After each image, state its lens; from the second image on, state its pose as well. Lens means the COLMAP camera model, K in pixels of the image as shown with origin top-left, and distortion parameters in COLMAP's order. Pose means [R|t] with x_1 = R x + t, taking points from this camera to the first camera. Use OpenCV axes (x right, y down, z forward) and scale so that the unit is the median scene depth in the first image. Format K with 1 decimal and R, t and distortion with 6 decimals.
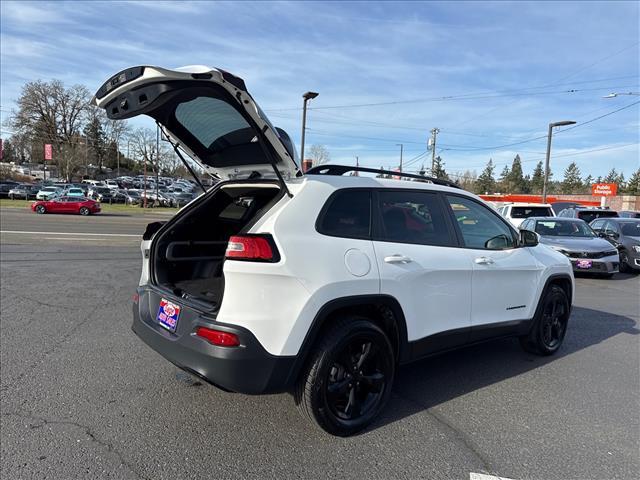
lens RADIAL K [[464.8, 0, 320.0], [0, 464.8, 240.0], [0, 0, 1]] dist [0.070153, -0.097458]
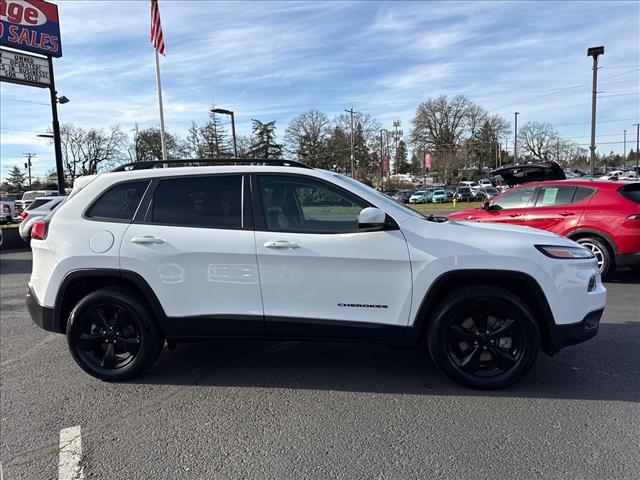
lens RADIAL K [[464.8, 0, 320.0], [0, 464.8, 240.0], [0, 0, 1]] dist [0.070153, -0.097458]
pose [[0.659125, -0.001481, -0.752032, 0.121926], [0.004158, 0.999990, 0.001675, 0.003876], [0.752022, -0.004231, 0.659125, 0.053734]]
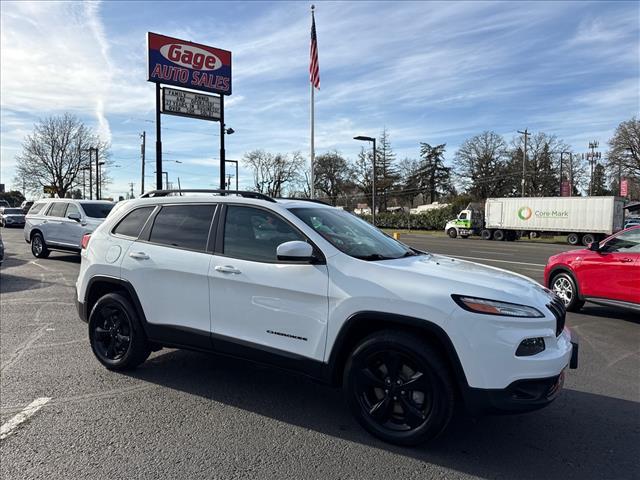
lens RADIAL K [[464.8, 0, 320.0], [0, 464.8, 240.0], [0, 0, 1]] dist [0.070153, -0.097458]
pose [[0.336178, -0.002704, -0.941795, 0.152561], [-0.077342, 0.996539, -0.030468, -0.000271], [0.938617, 0.083083, 0.334805, 0.097002]]
